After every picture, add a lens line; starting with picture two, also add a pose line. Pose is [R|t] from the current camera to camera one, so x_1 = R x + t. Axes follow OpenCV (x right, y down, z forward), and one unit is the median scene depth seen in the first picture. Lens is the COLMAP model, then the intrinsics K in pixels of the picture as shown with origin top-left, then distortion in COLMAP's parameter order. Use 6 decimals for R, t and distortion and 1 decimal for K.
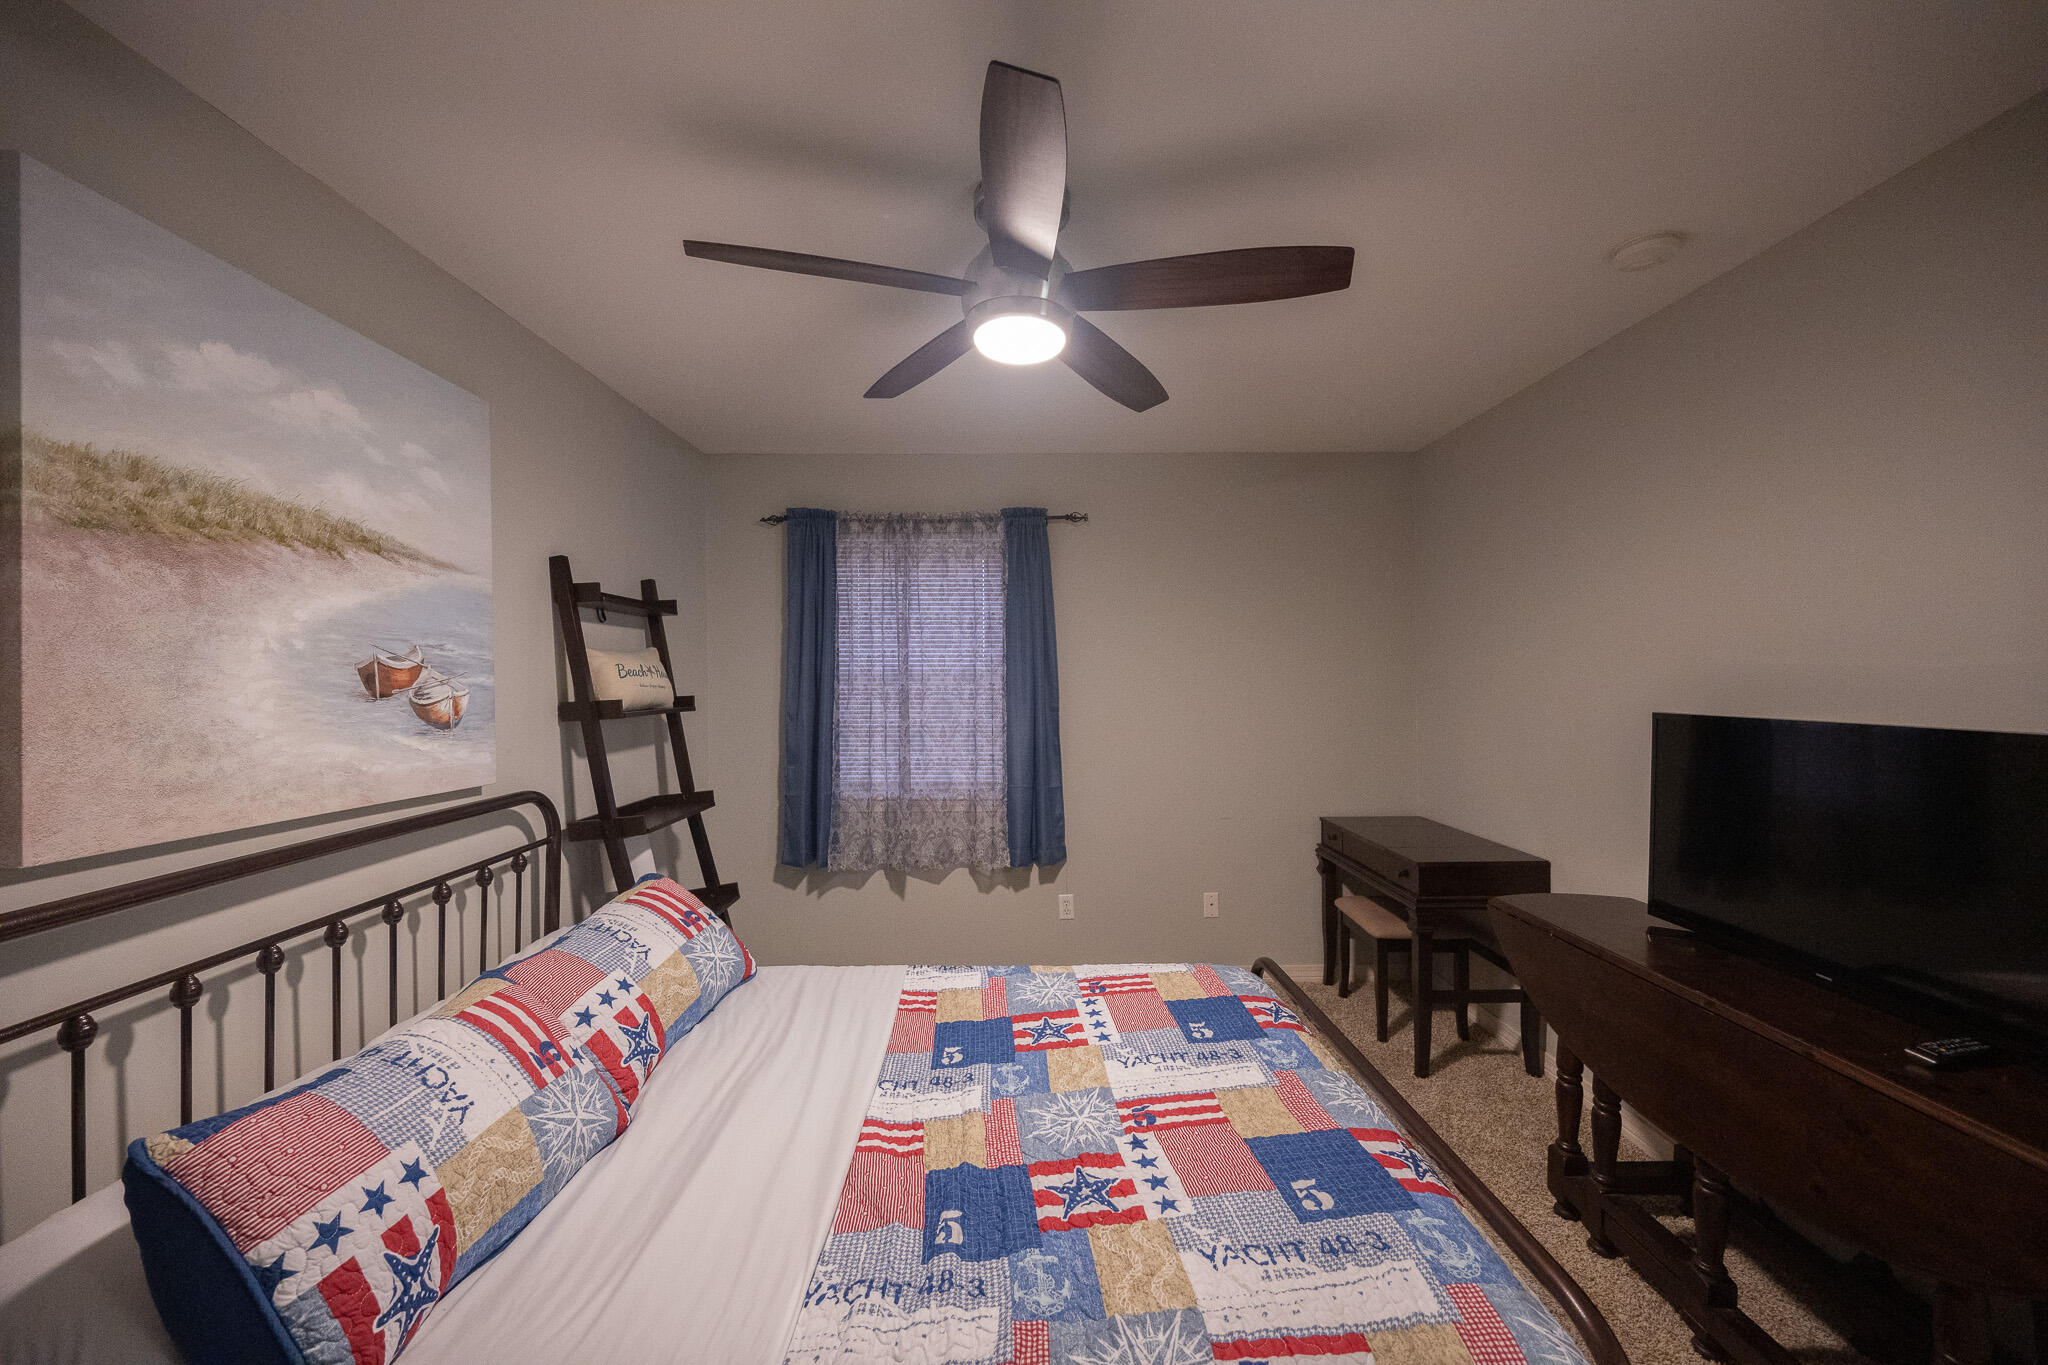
lens RADIAL K [[799.9, 0, 1026.9], [0, 799.9, 677.2], [0, 0, 1]] dist [-0.001121, -0.000357]
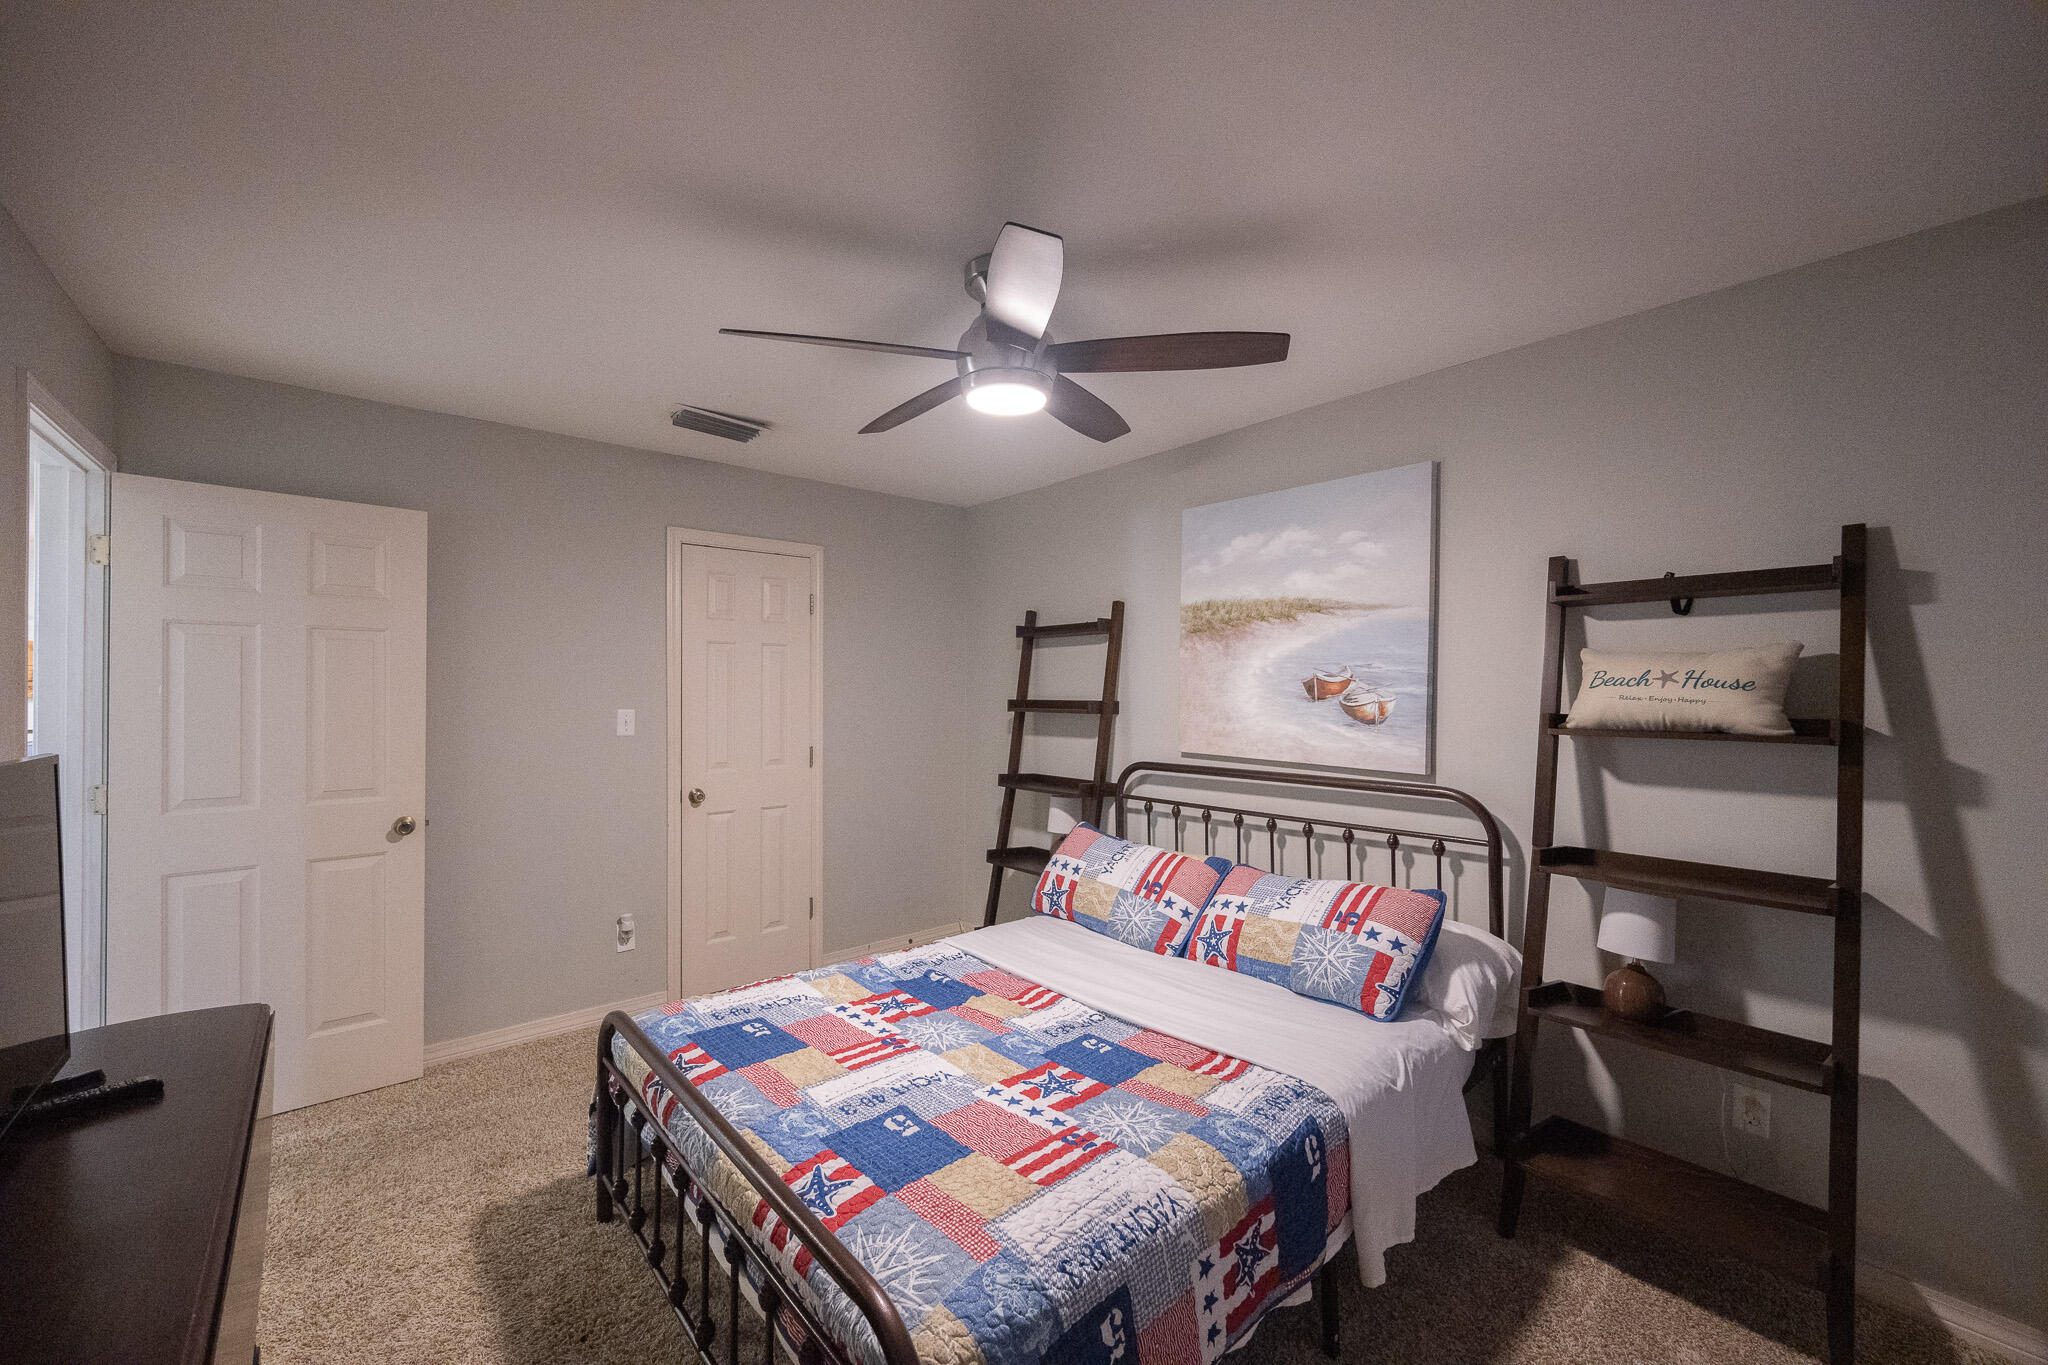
lens RADIAL K [[799.9, 0, 1024.2], [0, 799.9, 686.0], [0, 0, 1]] dist [-0.001121, -0.000357]
pose [[-0.767238, 0.002816, -0.641357, 0.685455], [0.003785, 0.999993, -0.000137, -0.004825], [0.641352, -0.002533, -0.767243, 1.822644]]
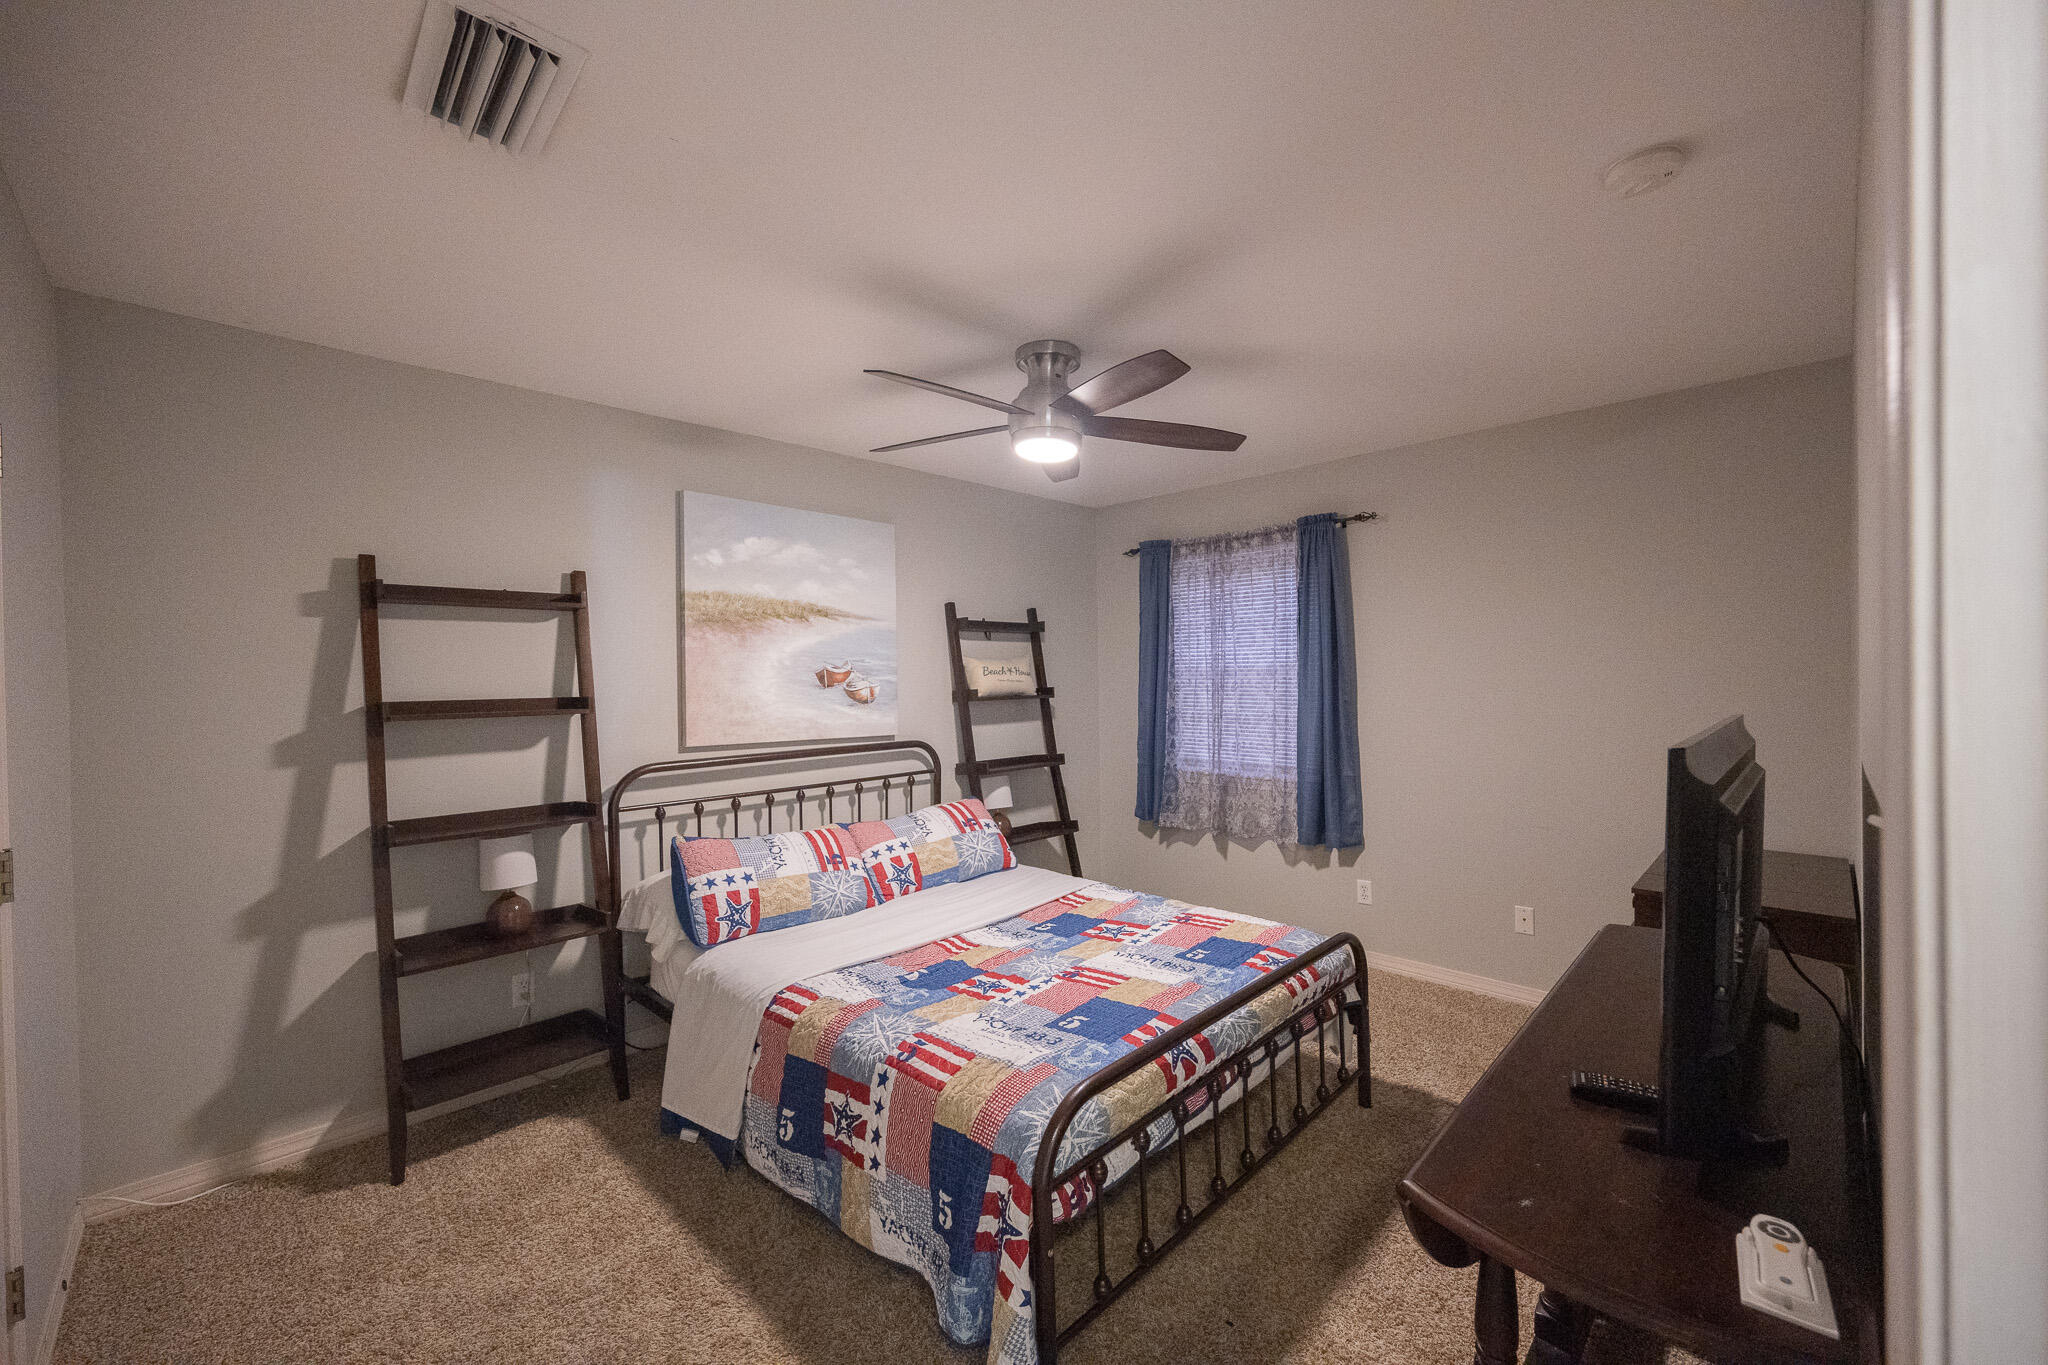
lens RADIAL K [[799.9, 0, 1033.0], [0, 799.9, 686.0], [0, 0, 1]] dist [-0.001121, -0.000357]
pose [[0.704153, 0.003504, -0.710040, 0.992067], [0.010352, 0.999831, 0.015200, -0.002980], [0.709973, -0.018053, 0.703998, -0.068666]]
